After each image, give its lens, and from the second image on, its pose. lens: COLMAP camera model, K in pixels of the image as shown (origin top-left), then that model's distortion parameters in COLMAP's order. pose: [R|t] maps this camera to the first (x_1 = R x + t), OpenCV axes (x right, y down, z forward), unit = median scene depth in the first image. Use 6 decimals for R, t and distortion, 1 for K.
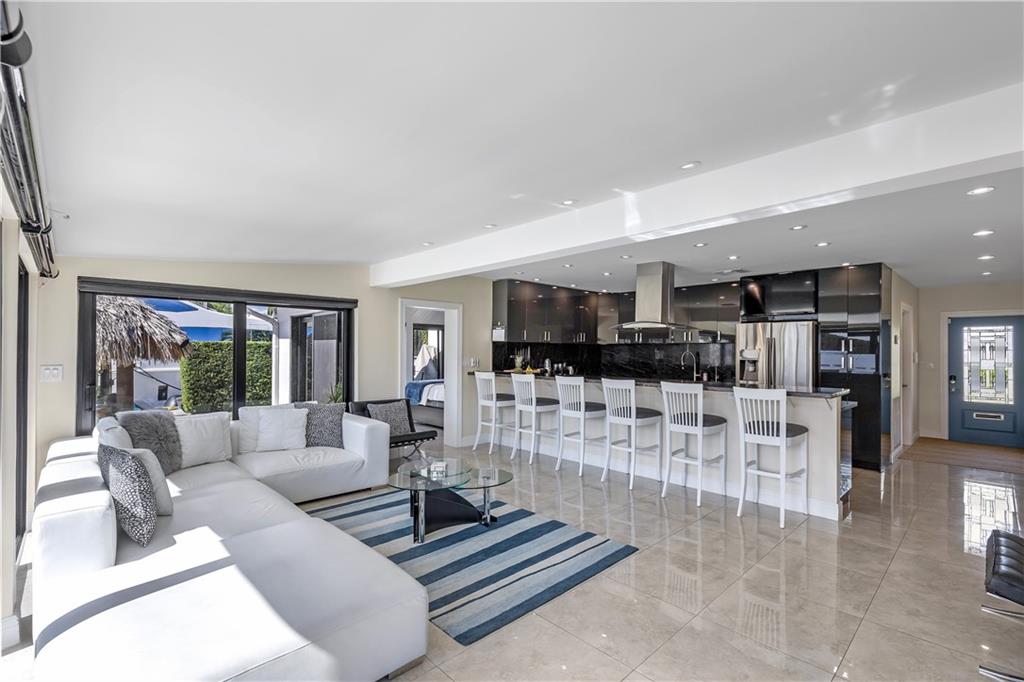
lens RADIAL K [[462.4, 0, 509.6], [0, 462.4, 343.3], [0, 0, 1]] dist [0.008043, -0.000938]
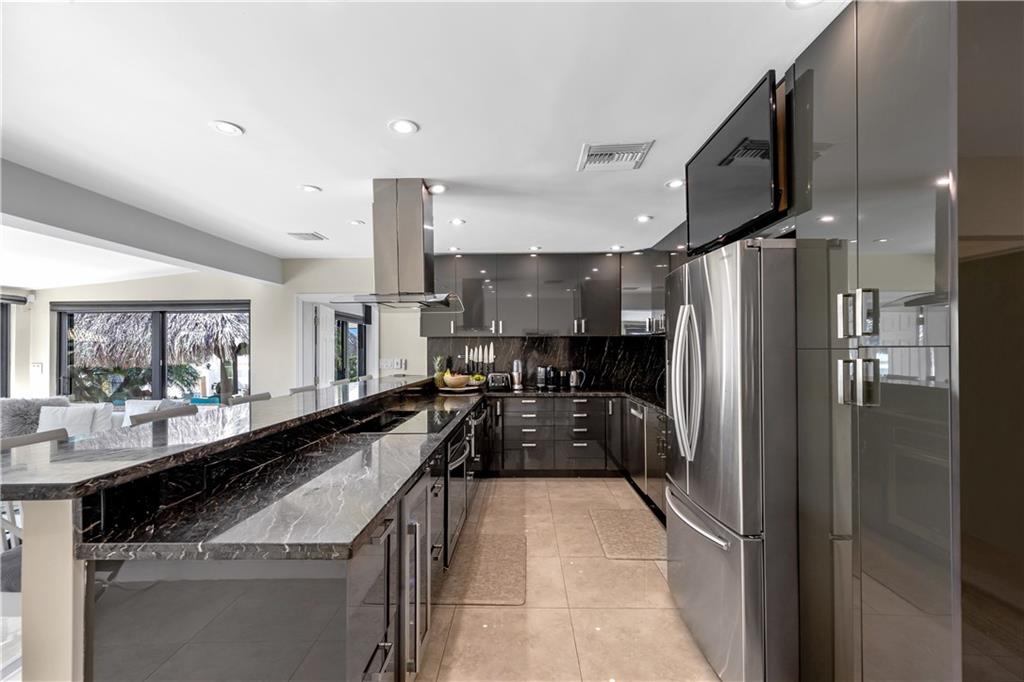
lens RADIAL K [[462.4, 0, 516.3], [0, 462.4, 344.4], [0, 0, 1]] dist [0.008043, -0.000938]
pose [[0.708364, -0.017791, -0.705623, 0.618736], [0.023491, 0.999723, -0.001624, 0.013031], [0.705457, -0.015425, 0.708585, 0.559893]]
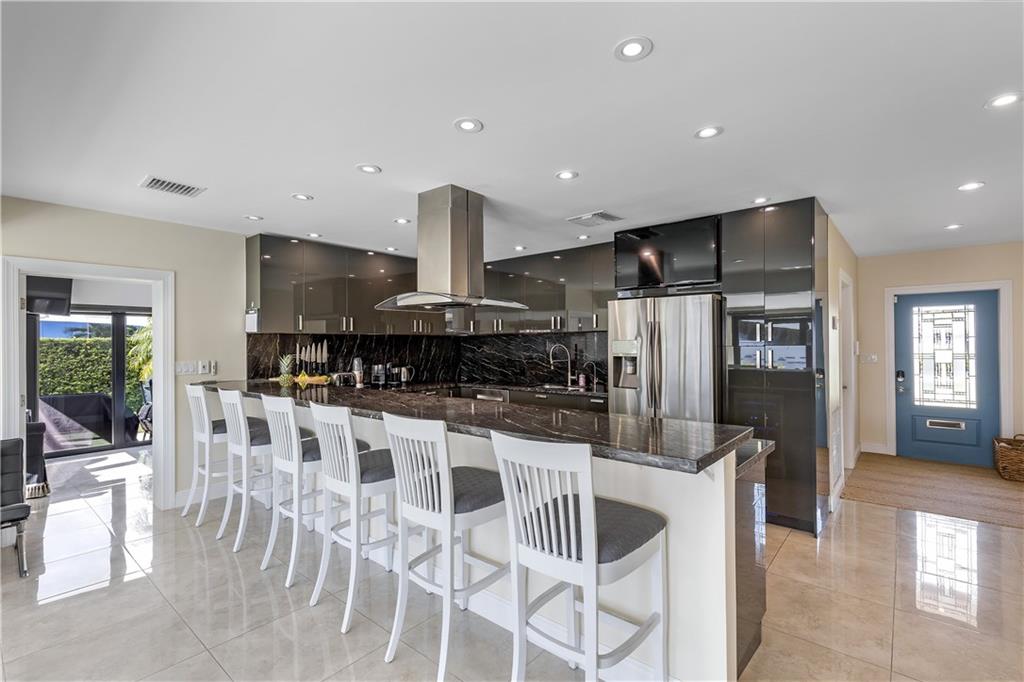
lens RADIAL K [[462.4, 0, 515.2], [0, 462.4, 337.4], [0, 0, 1]] dist [0.008043, -0.000938]
pose [[0.994406, -0.012359, 0.104903, 0.263710], [0.012040, 0.999921, 0.003672, 0.004120], [-0.104940, -0.002389, 0.994476, 0.332606]]
